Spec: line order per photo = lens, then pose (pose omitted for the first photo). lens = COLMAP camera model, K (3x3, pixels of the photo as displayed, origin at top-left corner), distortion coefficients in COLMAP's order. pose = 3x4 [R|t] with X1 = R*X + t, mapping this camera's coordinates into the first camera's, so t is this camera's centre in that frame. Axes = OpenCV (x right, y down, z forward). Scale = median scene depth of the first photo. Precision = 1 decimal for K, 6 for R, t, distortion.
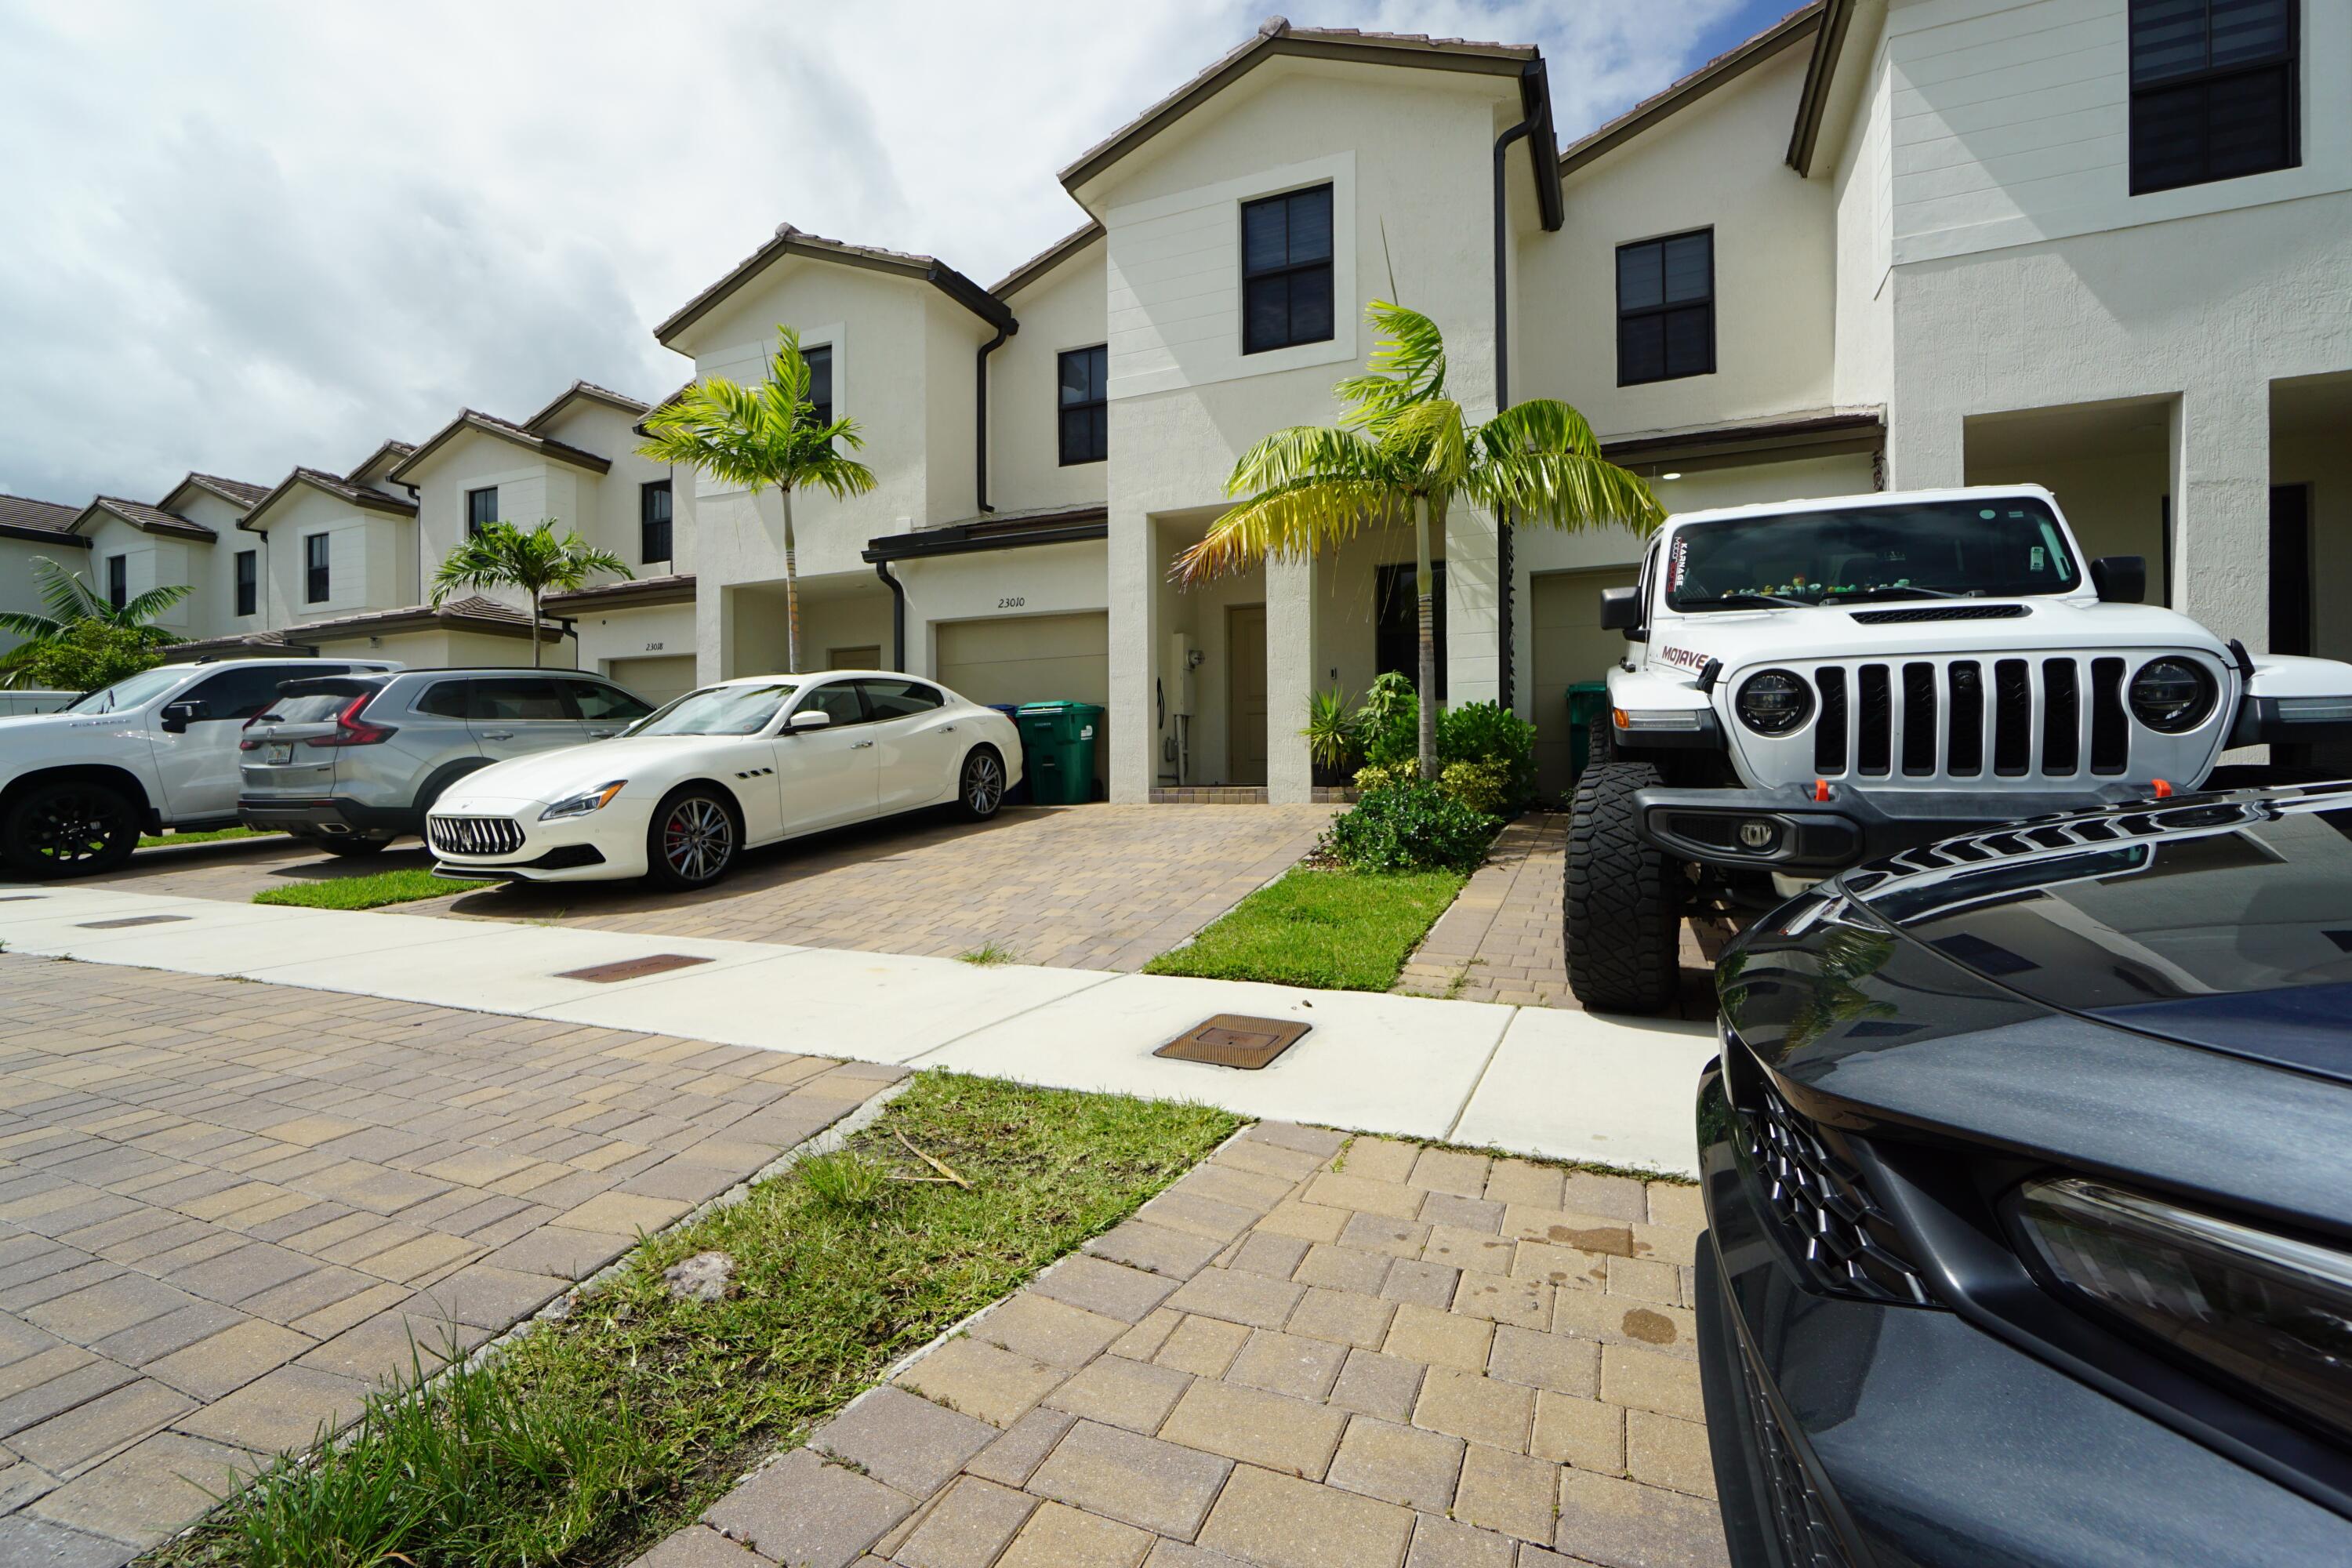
lens RADIAL K [[1046.8, 0, 1159.9], [0, 1046.8, 778.4], [0, 0, 1]] dist [-0.000753, 0.005151]
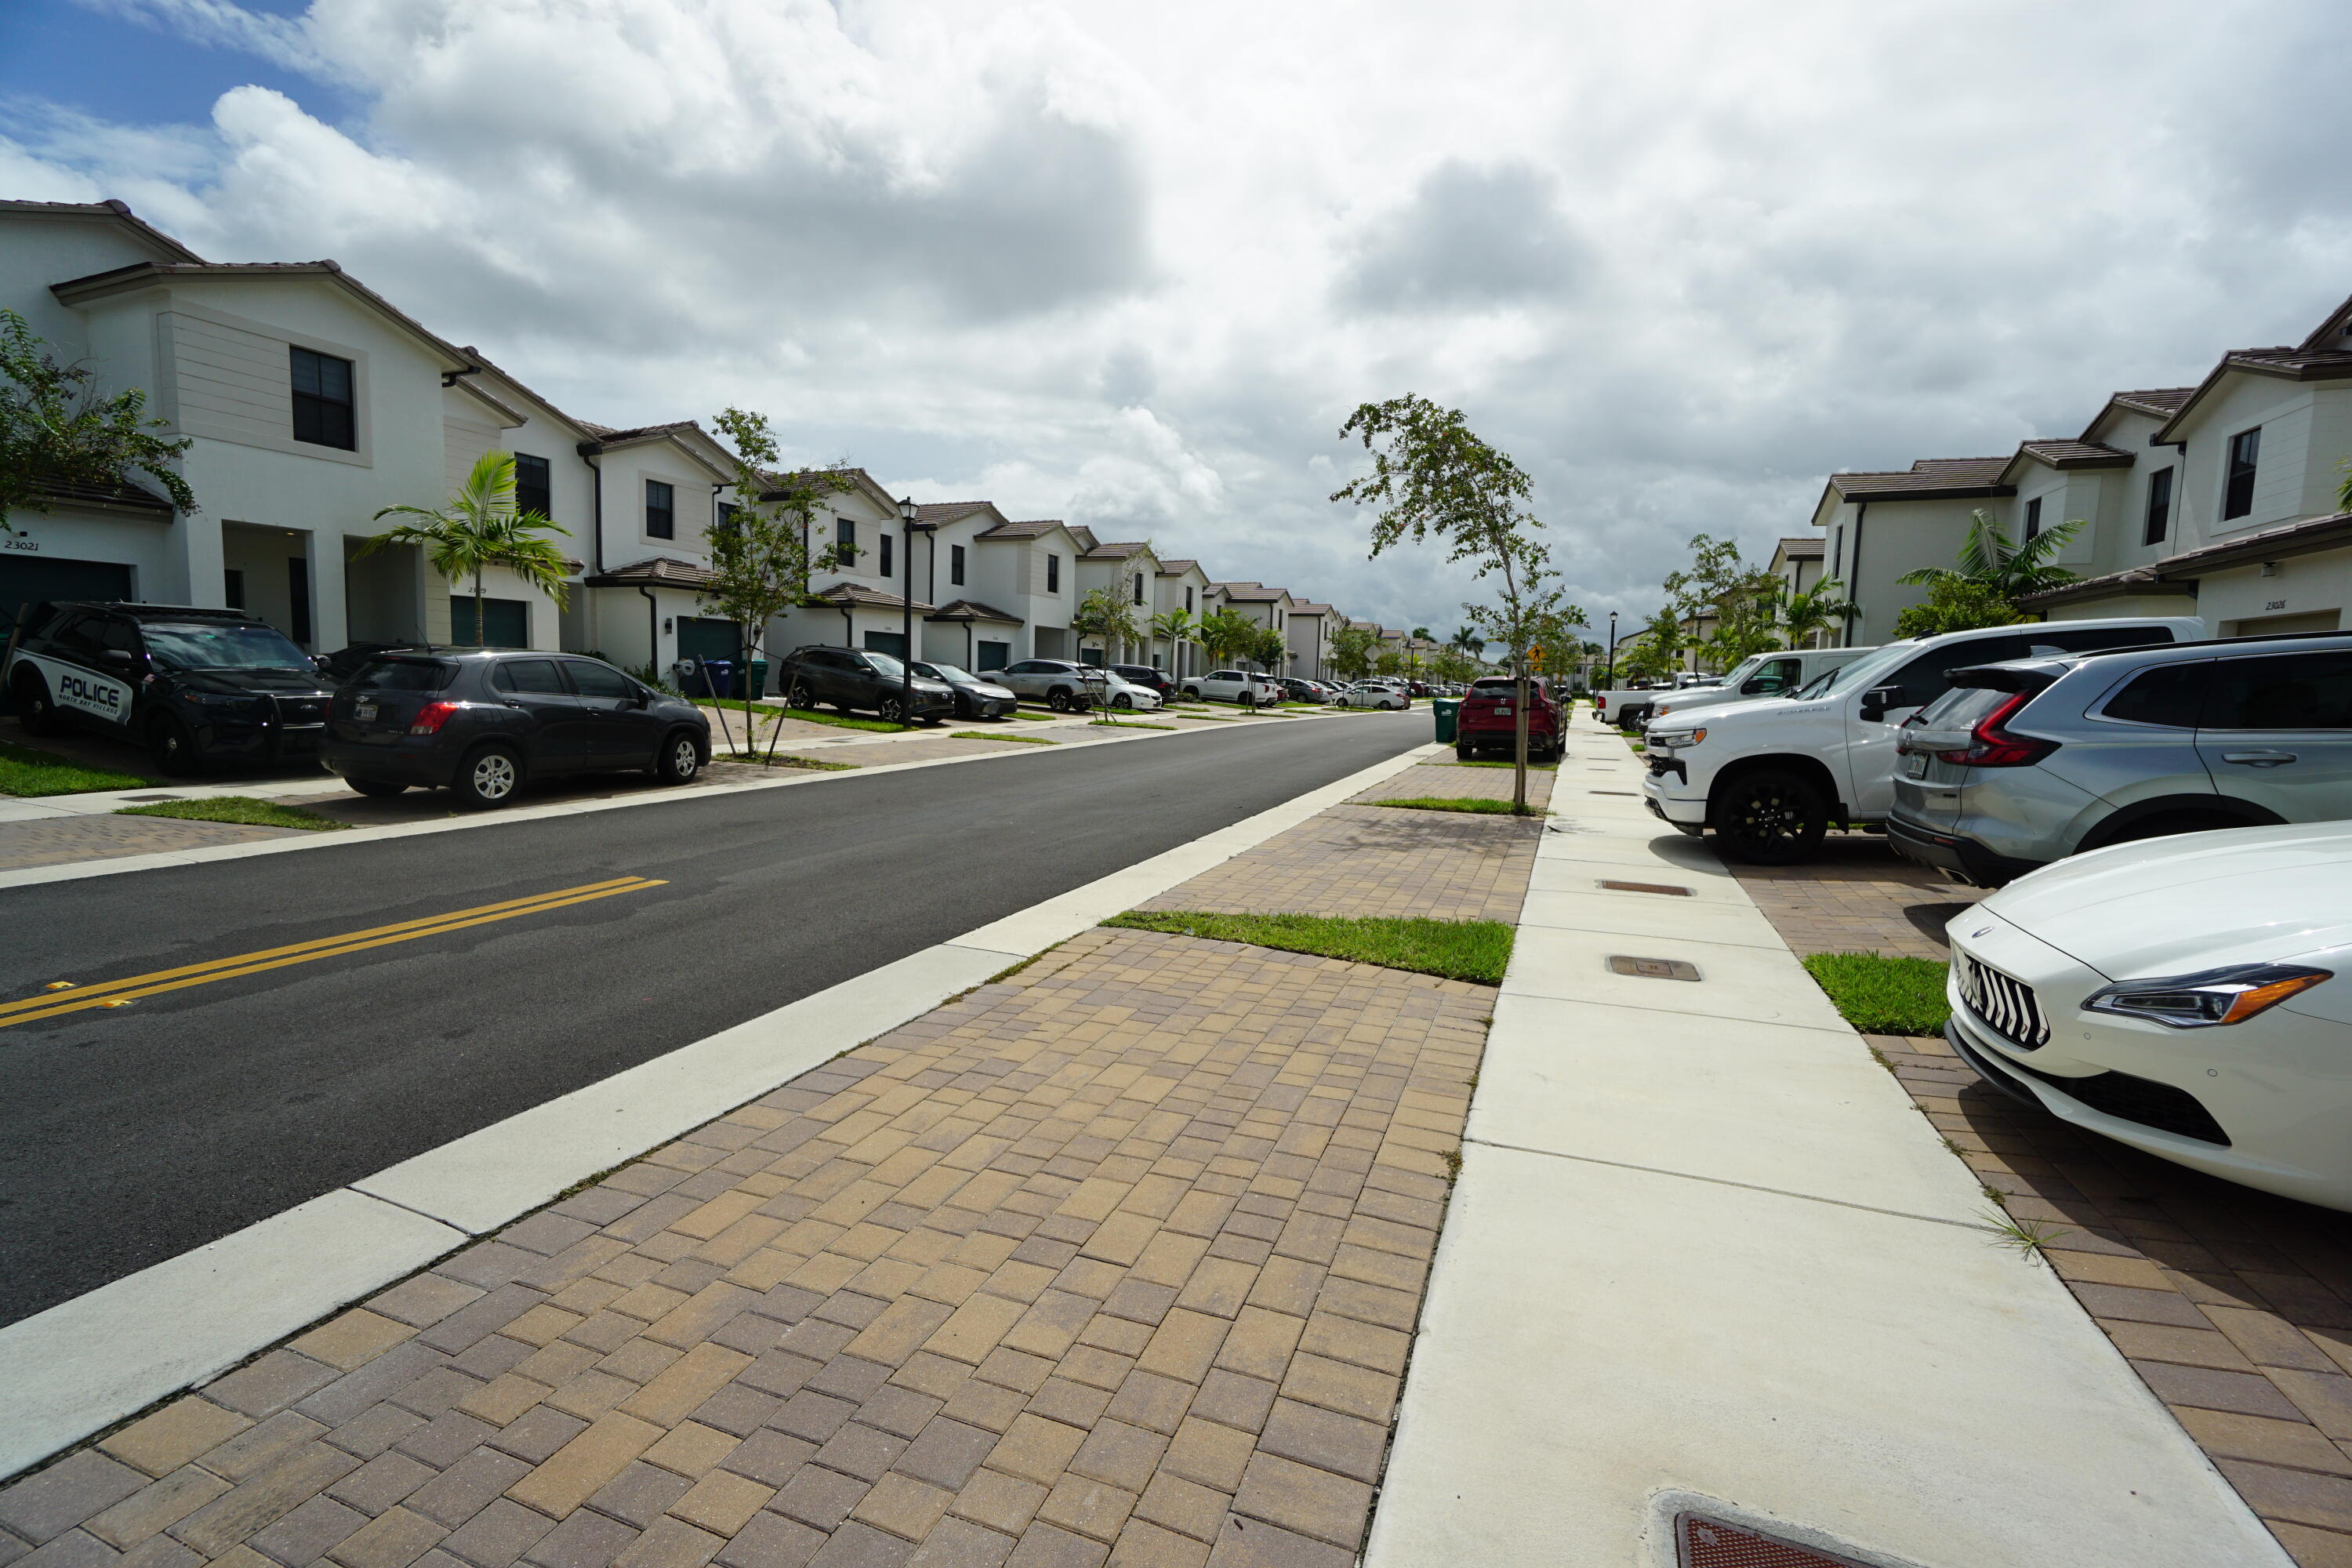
lens RADIAL K [[1016.0, 0, 1171.2], [0, 1016.0, 773.4], [0, 0, 1]] dist [-0.008542, 0.004476]
pose [[0.040612, 0.101063, -0.994051, -0.064452], [-0.025897, 0.994644, 0.100066, -0.044746], [0.998839, 0.021679, 0.043012, 0.235459]]
